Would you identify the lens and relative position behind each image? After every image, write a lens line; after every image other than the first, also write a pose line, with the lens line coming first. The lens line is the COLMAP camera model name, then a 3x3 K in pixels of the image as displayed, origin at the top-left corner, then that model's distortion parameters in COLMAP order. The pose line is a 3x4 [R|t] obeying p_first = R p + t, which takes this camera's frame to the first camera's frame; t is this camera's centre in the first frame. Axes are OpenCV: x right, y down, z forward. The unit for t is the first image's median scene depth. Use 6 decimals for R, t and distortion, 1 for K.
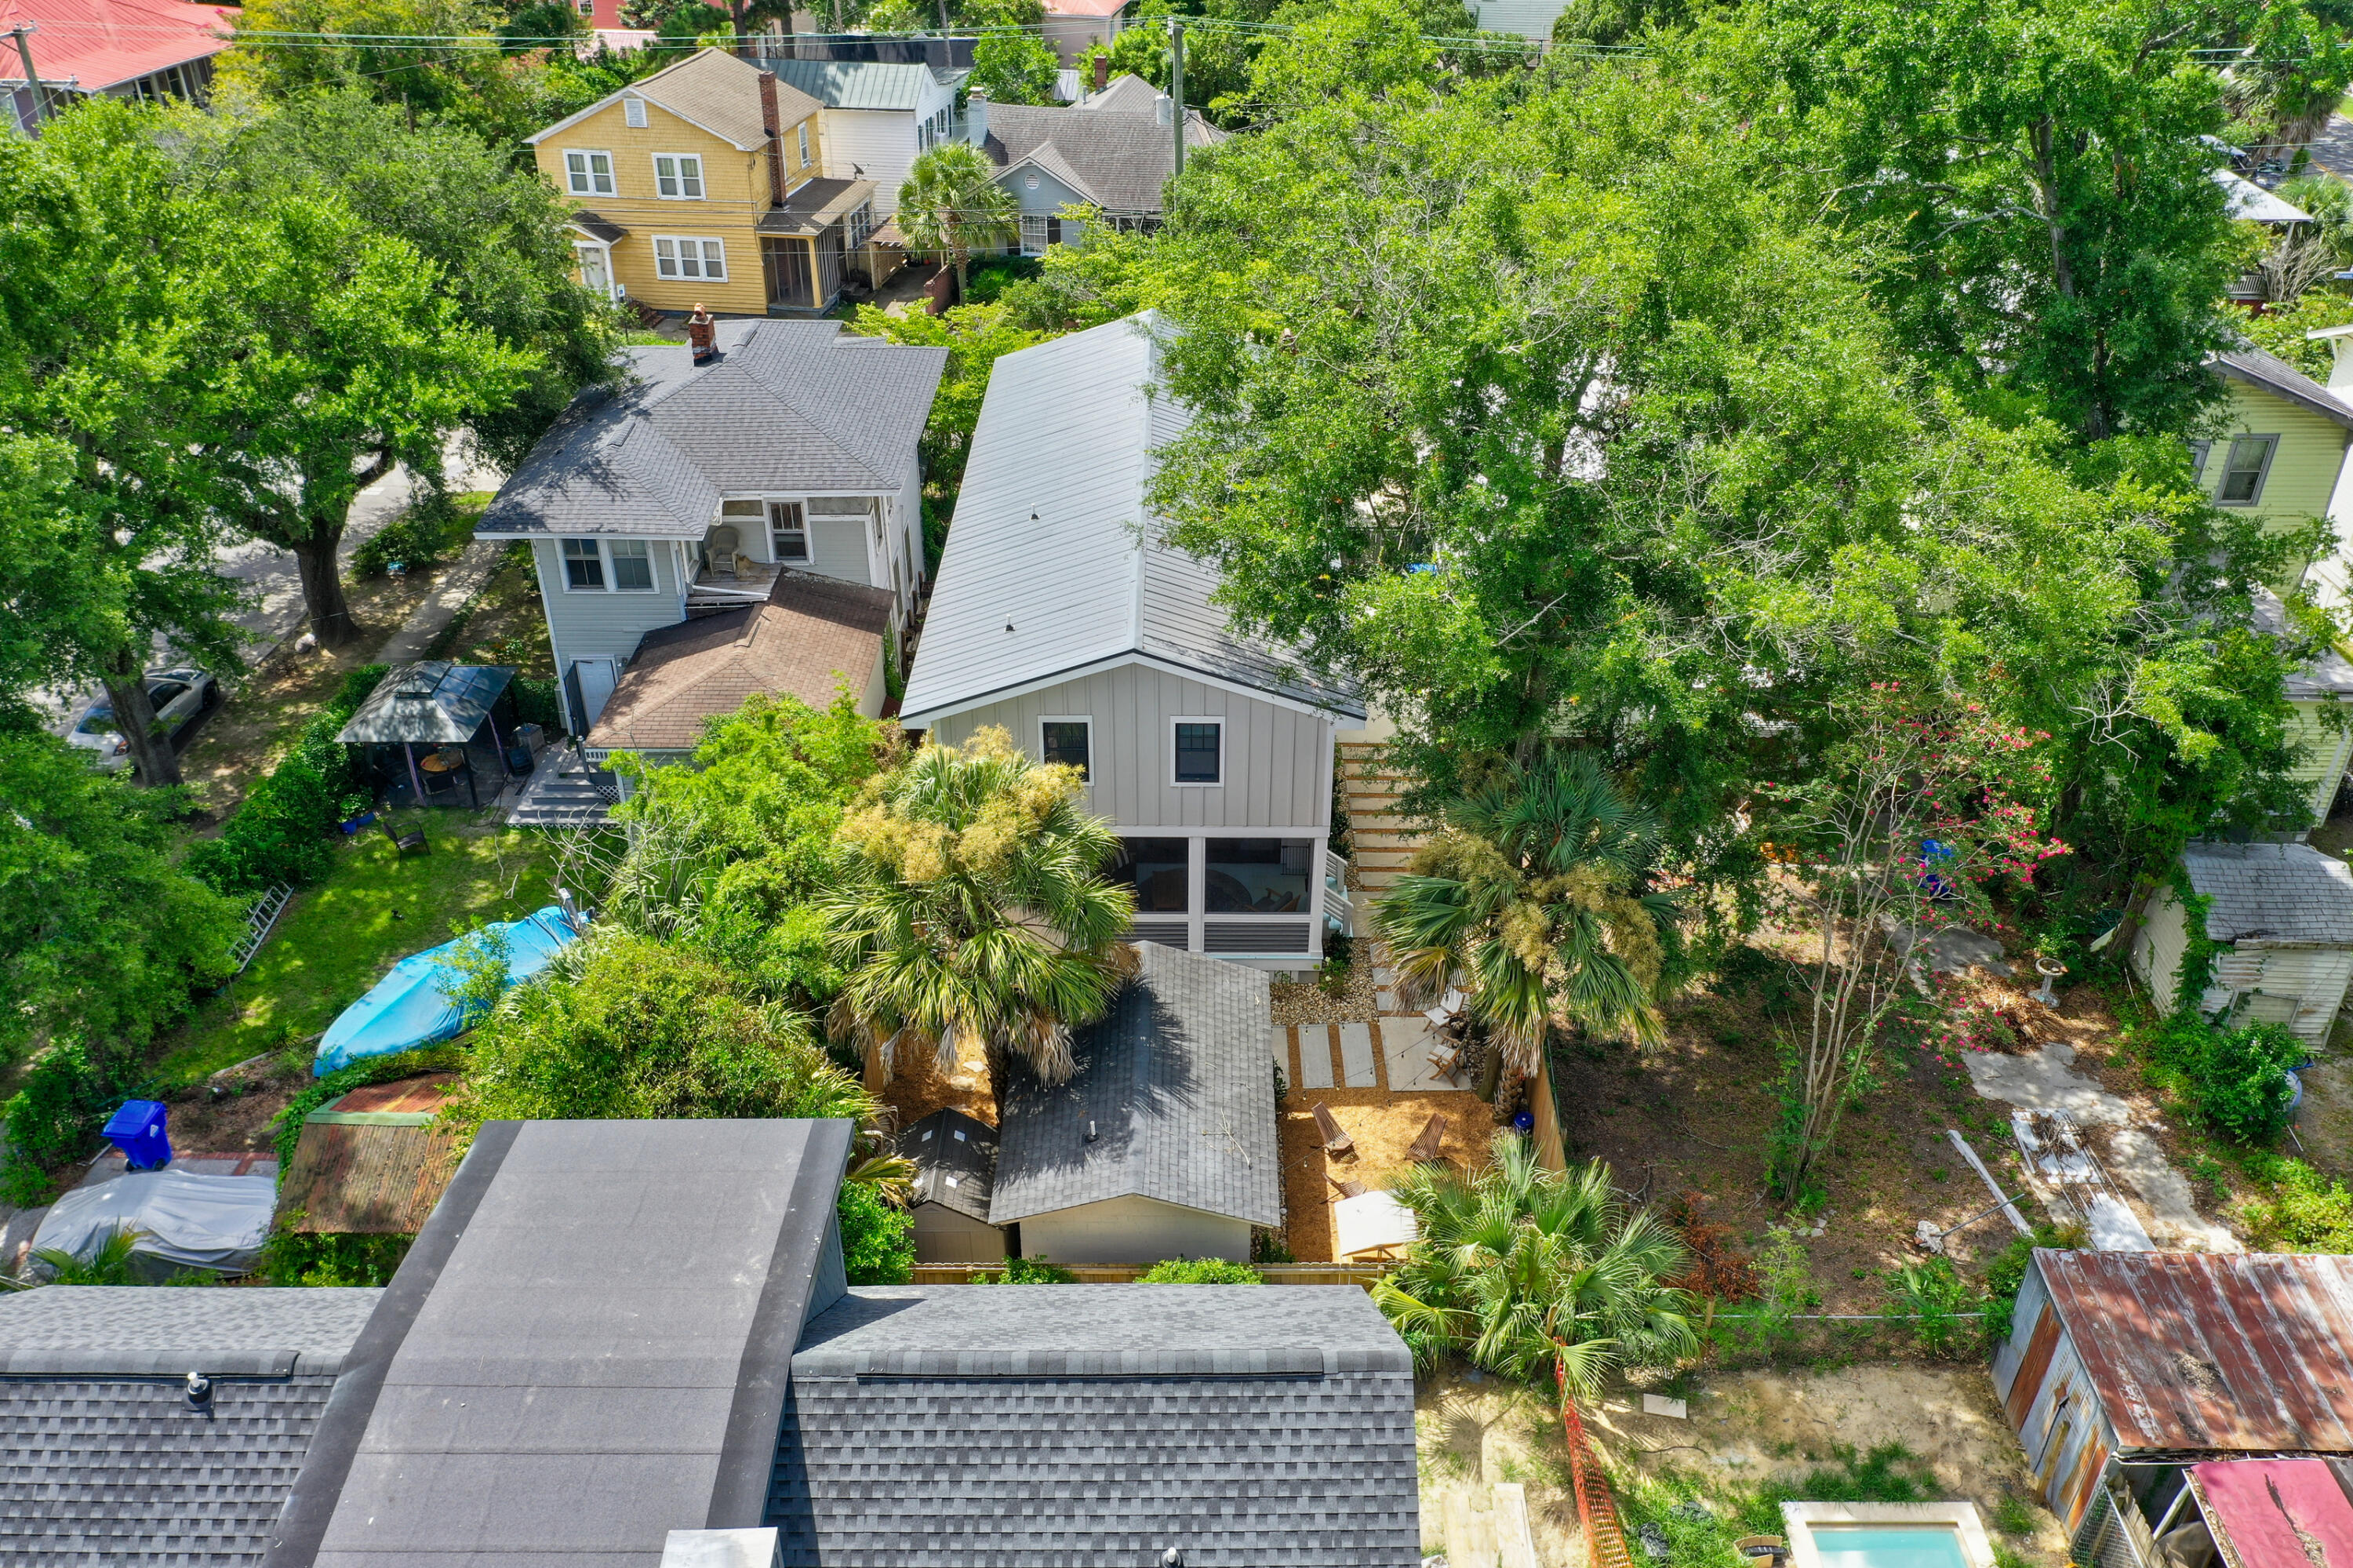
lens RADIAL K [[1824.6, 0, 1176.5], [0, 1824.6, 784.0], [0, 0, 1]] dist [-0.024470, 0.007959]
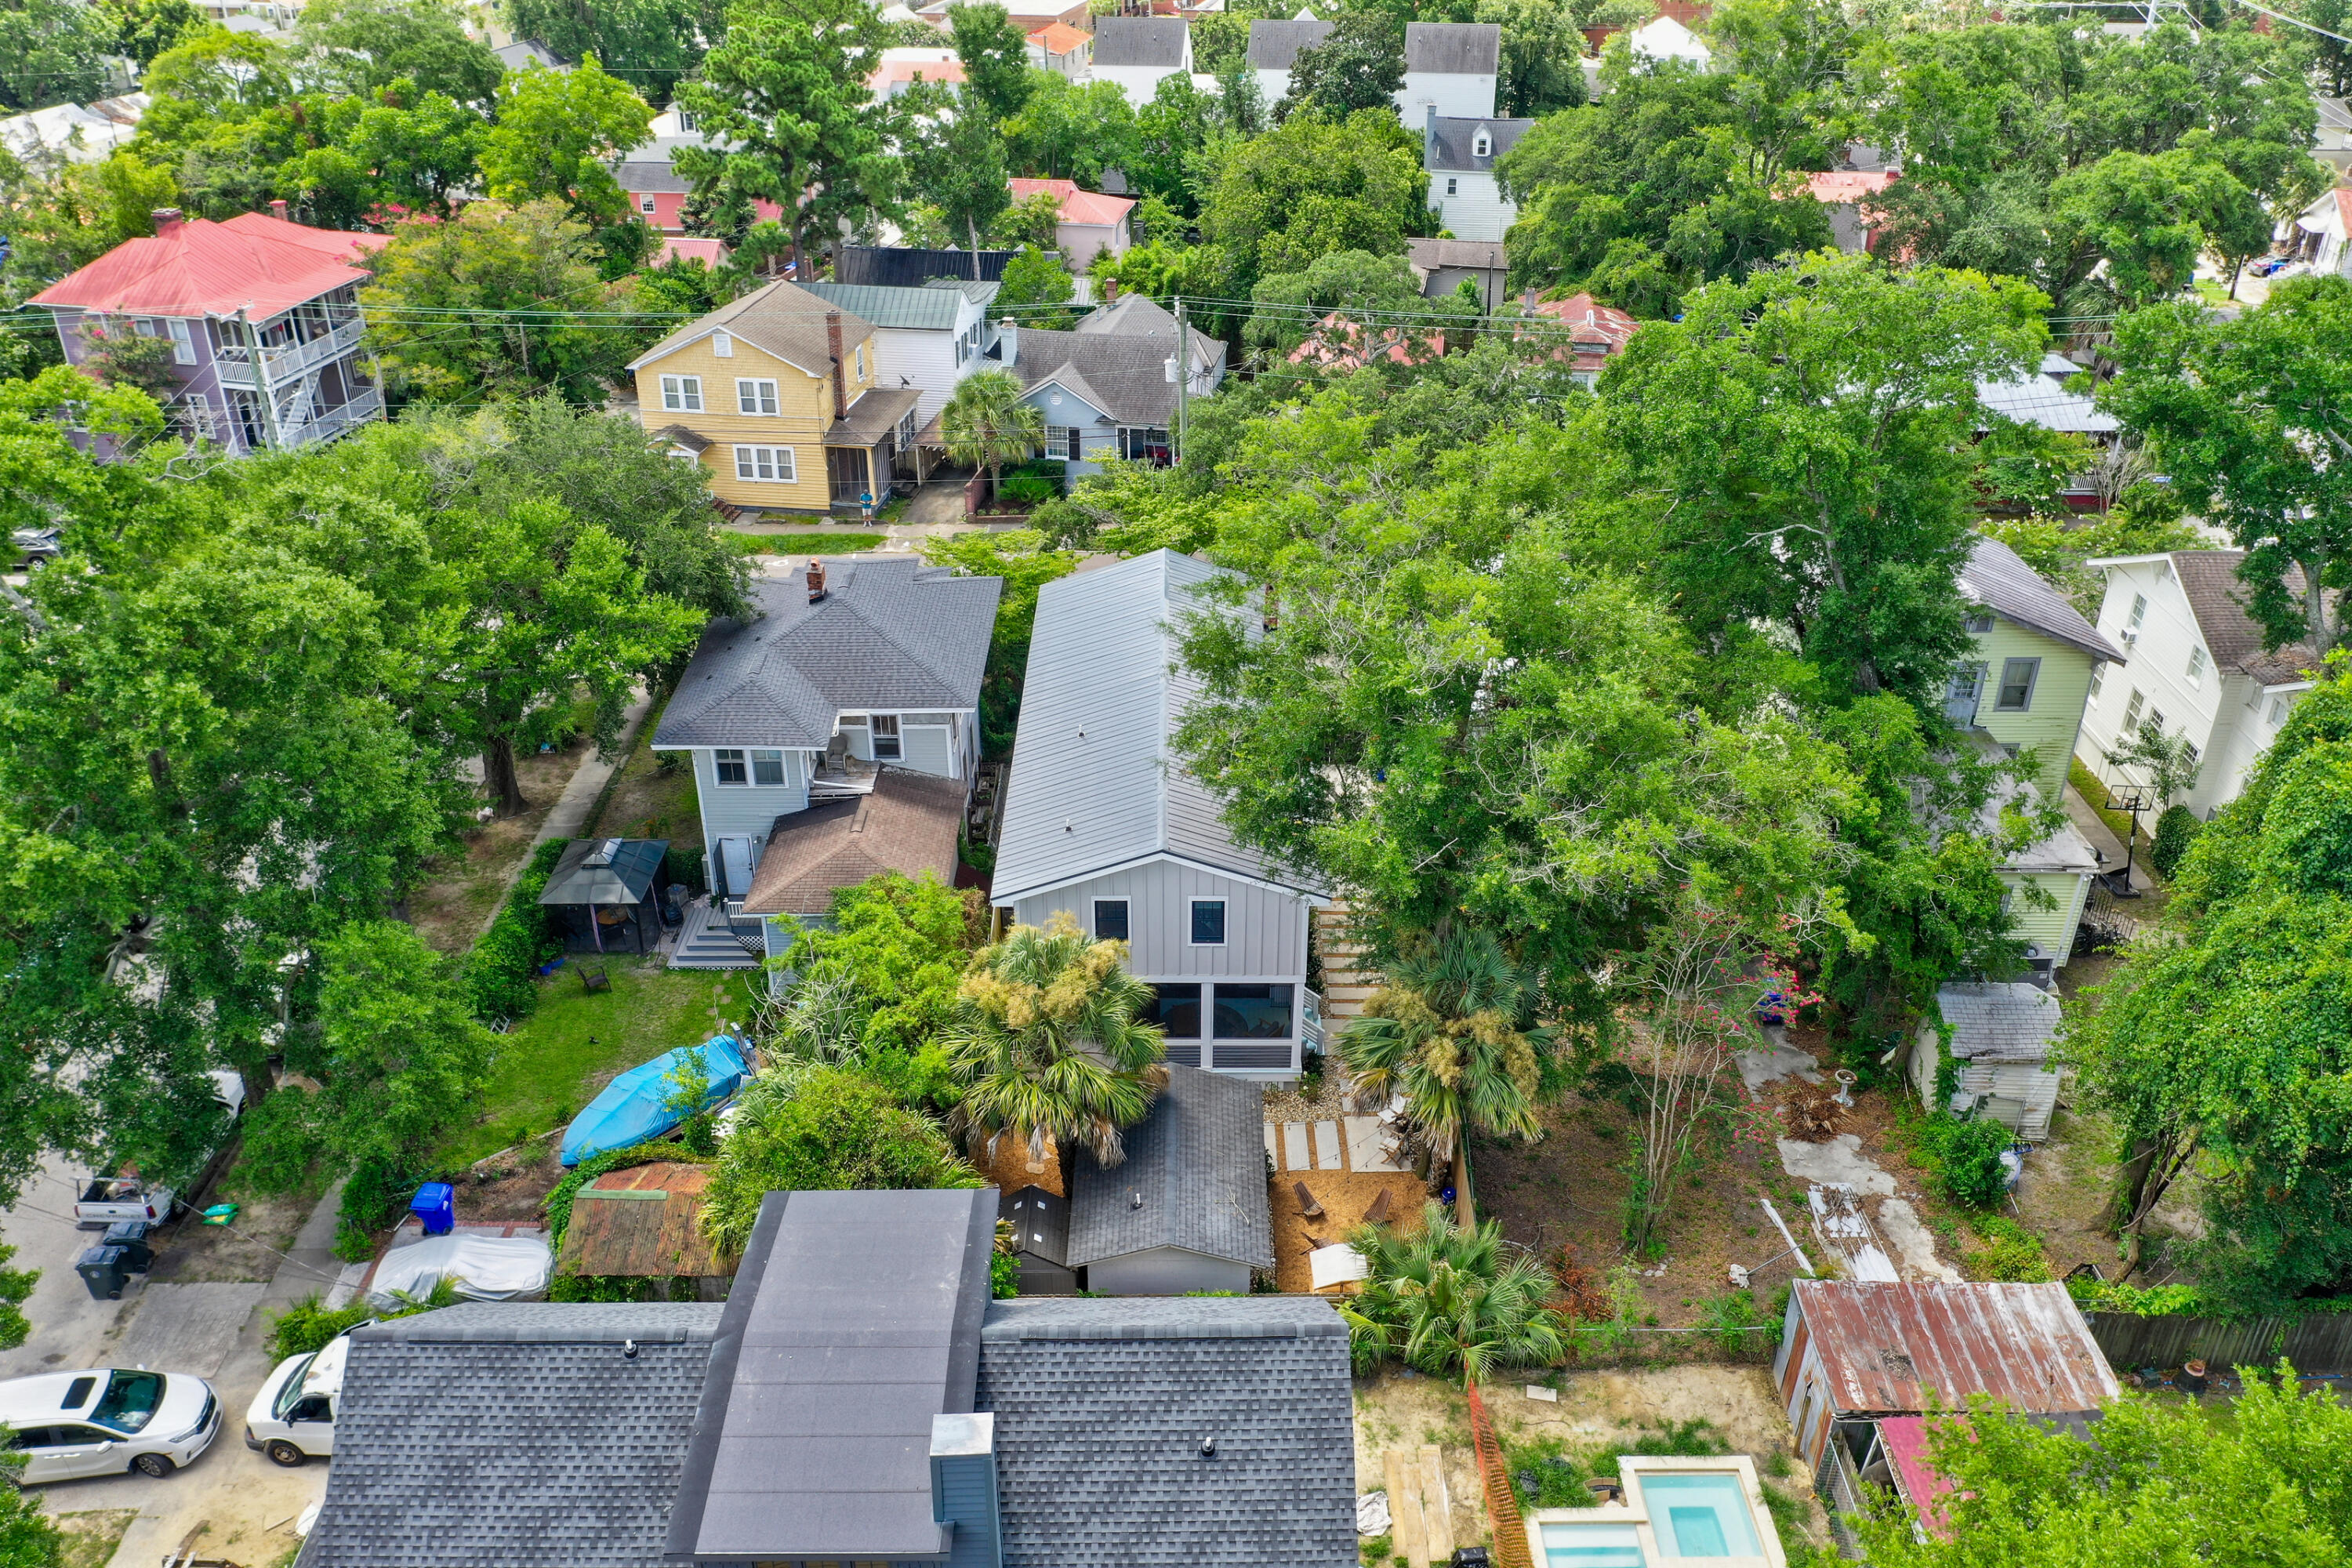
lens RADIAL K [[1823.8, 0, 1176.0], [0, 1823.8, 784.0], [0, 0, 1]] dist [-0.024470, 0.007959]
pose [[0.999978, -0.003149, 0.005883, -0.023117], [0.003419, 0.998916, -0.046413, -0.065528], [-0.005730, 0.046432, 0.998905, -0.417574]]
